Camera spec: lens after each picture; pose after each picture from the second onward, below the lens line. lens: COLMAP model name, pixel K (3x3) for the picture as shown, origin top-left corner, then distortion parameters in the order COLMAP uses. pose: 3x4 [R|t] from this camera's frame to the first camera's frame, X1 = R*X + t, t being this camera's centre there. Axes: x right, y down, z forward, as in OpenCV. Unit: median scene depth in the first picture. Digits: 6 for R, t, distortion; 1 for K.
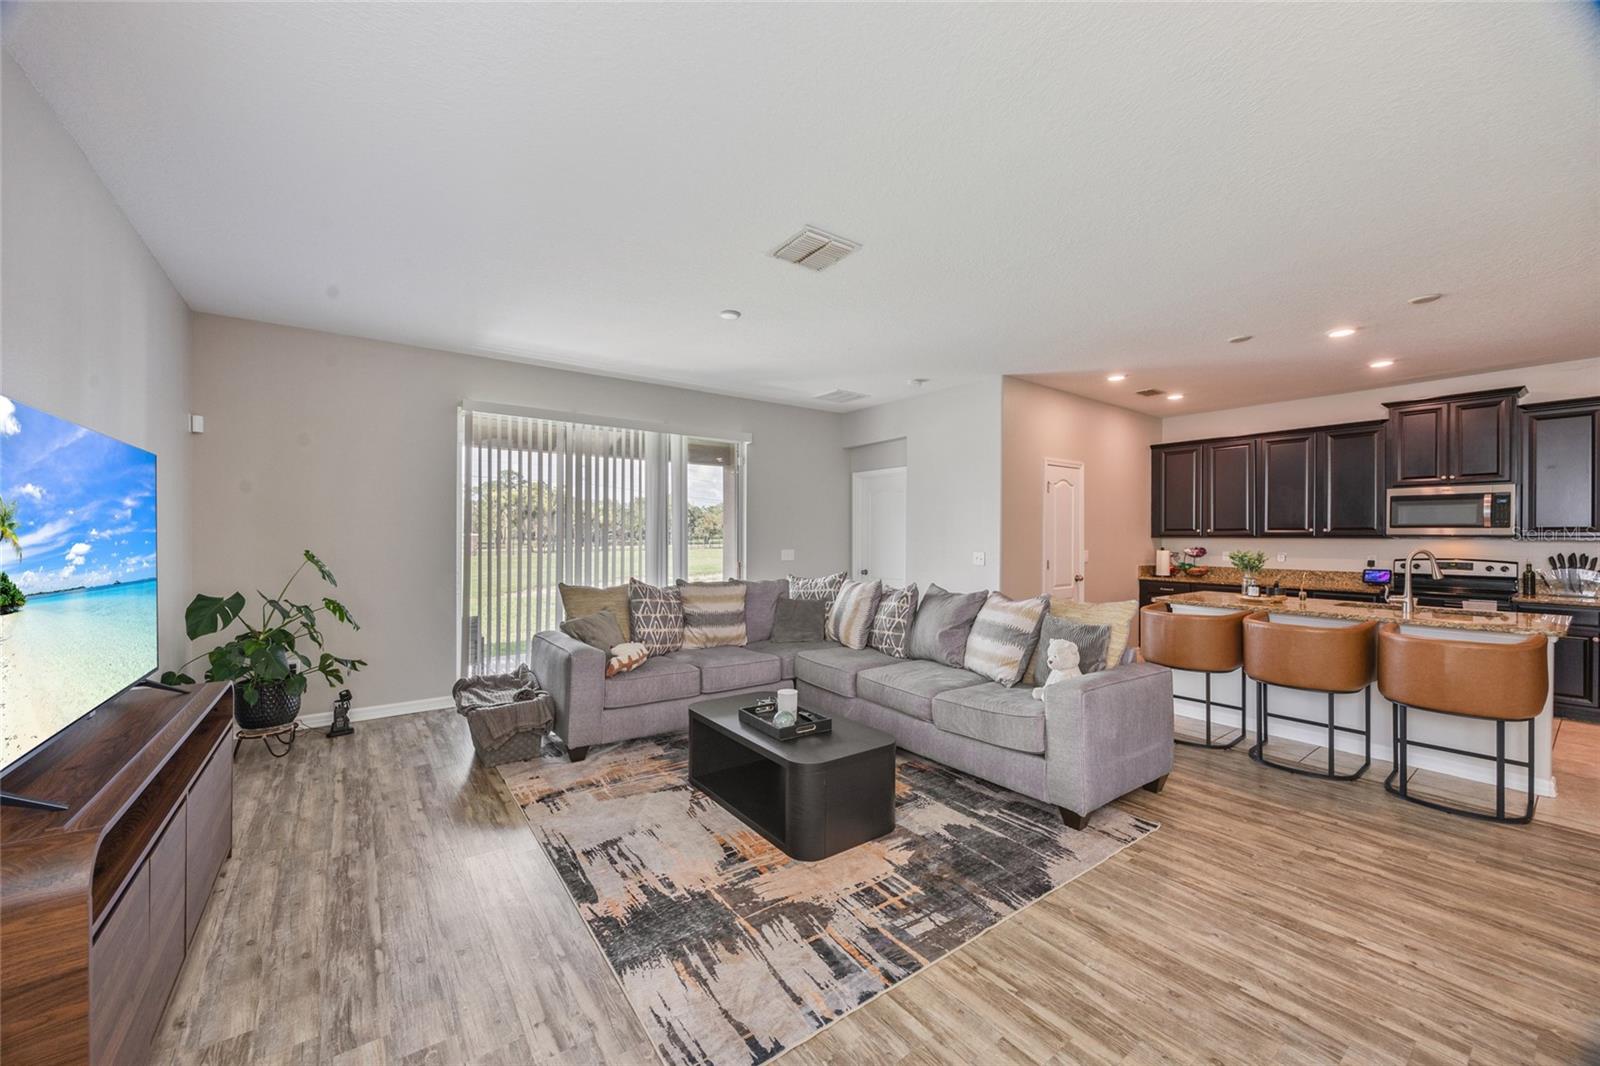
lens RADIAL K [[609.0, 0, 793.4], [0, 609.0, 537.9], [0, 0, 1]] dist [-0.002852, -0.000034]
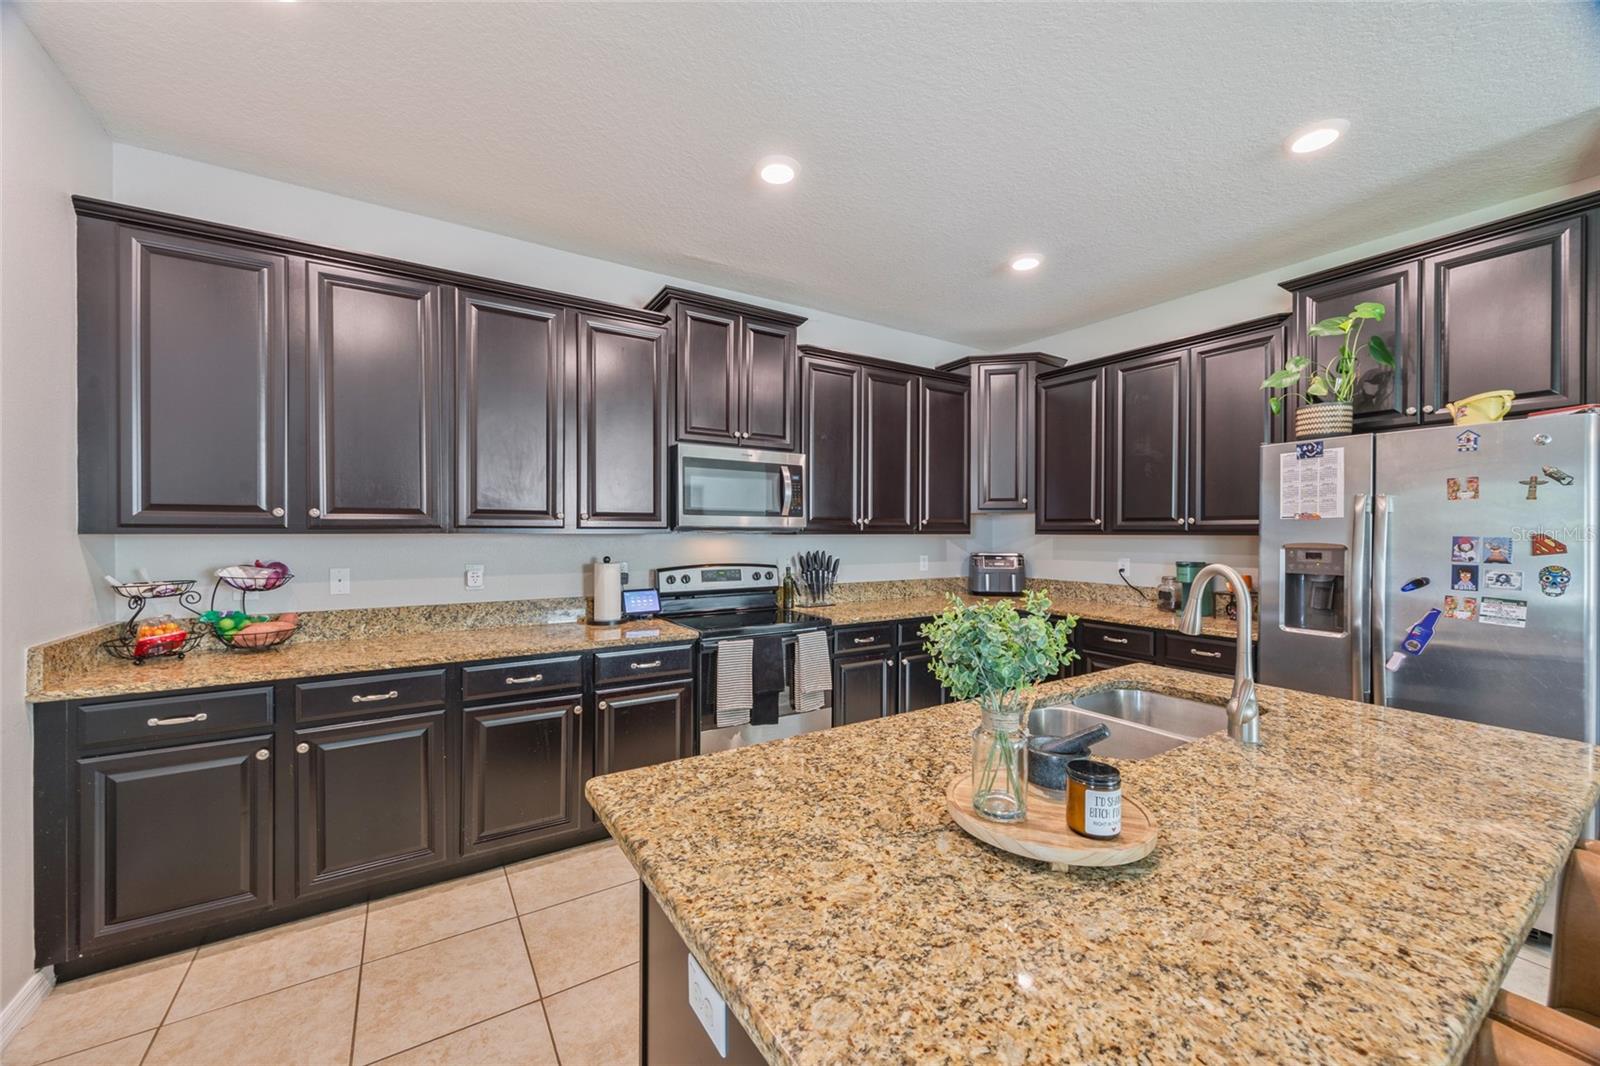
lens RADIAL K [[609.0, 0, 800.2], [0, 609.0, 531.9], [0, 0, 1]] dist [-0.002852, -0.000034]
pose [[0.073423, -0.005975, 0.997283, 0.748835], [0.000282, 0.999982, 0.005970, -0.006182], [-0.997301, -0.000158, 0.073423, 1.452941]]
